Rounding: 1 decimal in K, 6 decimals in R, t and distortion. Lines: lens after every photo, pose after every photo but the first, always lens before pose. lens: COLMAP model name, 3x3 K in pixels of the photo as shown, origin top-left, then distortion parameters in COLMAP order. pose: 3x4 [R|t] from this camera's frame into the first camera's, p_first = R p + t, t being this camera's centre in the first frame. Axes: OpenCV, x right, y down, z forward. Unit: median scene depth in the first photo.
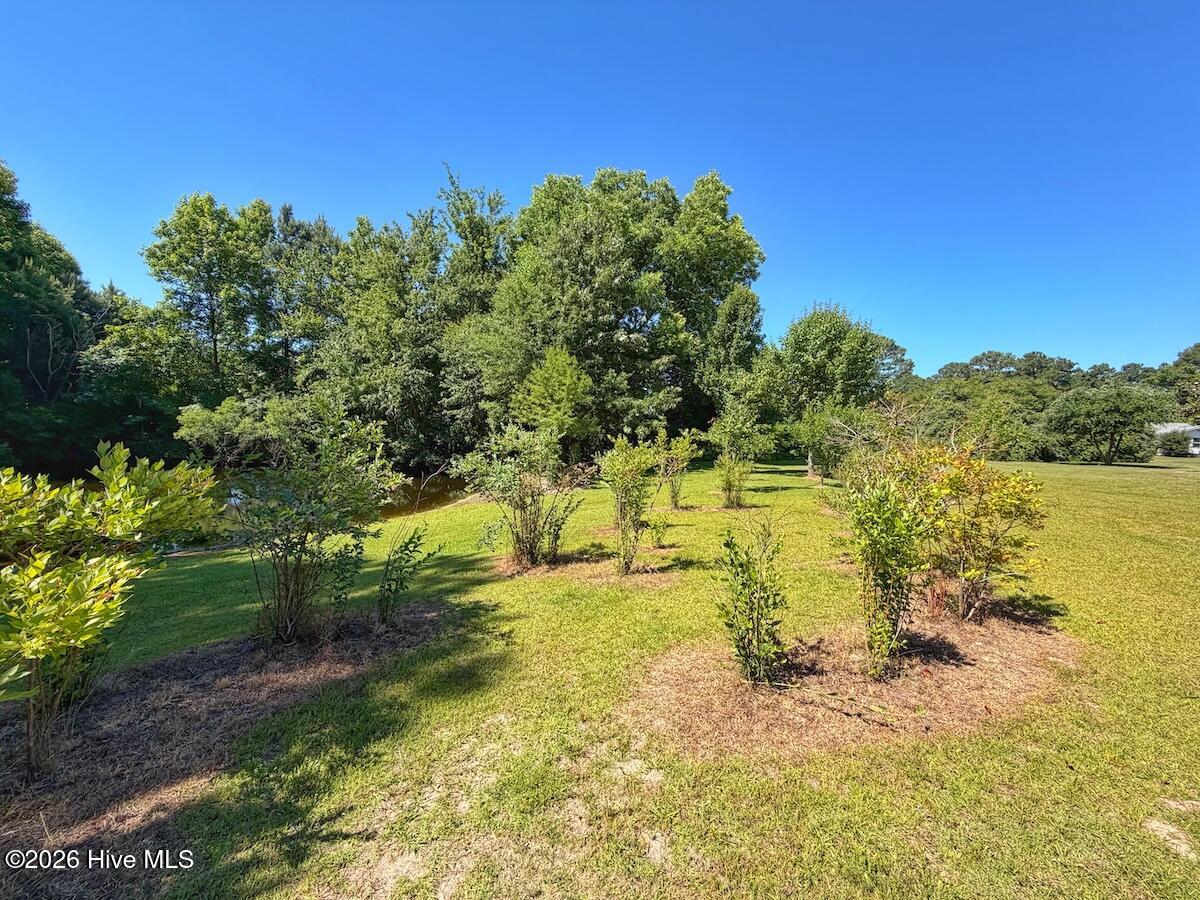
lens RADIAL K [[486.9, 0, 607.7], [0, 486.9, 446.1], [0, 0, 1]] dist [0.009761, -0.000097]
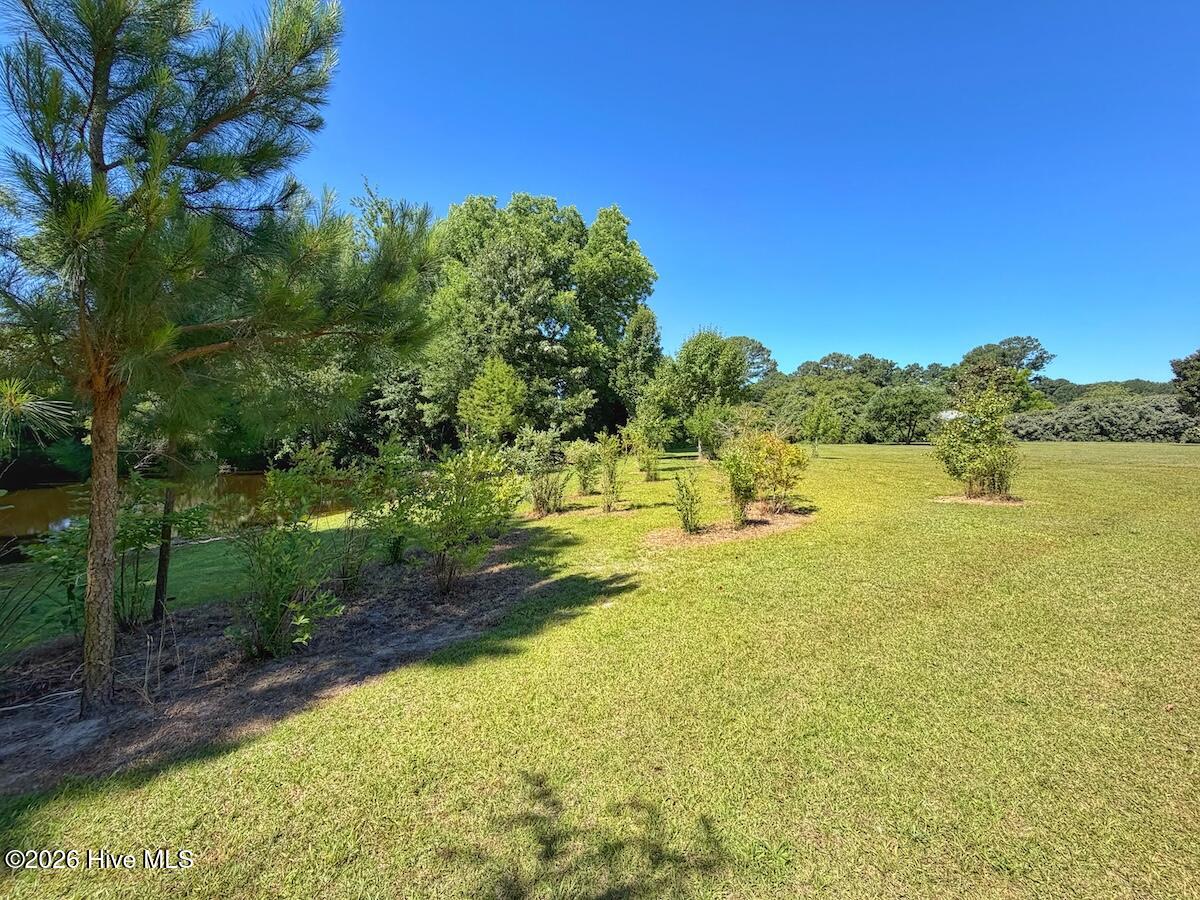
lens RADIAL K [[486.9, 0, 607.7], [0, 486.9, 446.1], [0, 0, 1]] dist [0.009761, -0.000097]
pose [[0.976365, -0.031301, 0.213849, -0.083076], [0.028734, 0.999473, 0.015102, 0.000137], [-0.214209, -0.008600, 0.976750, -0.175546]]
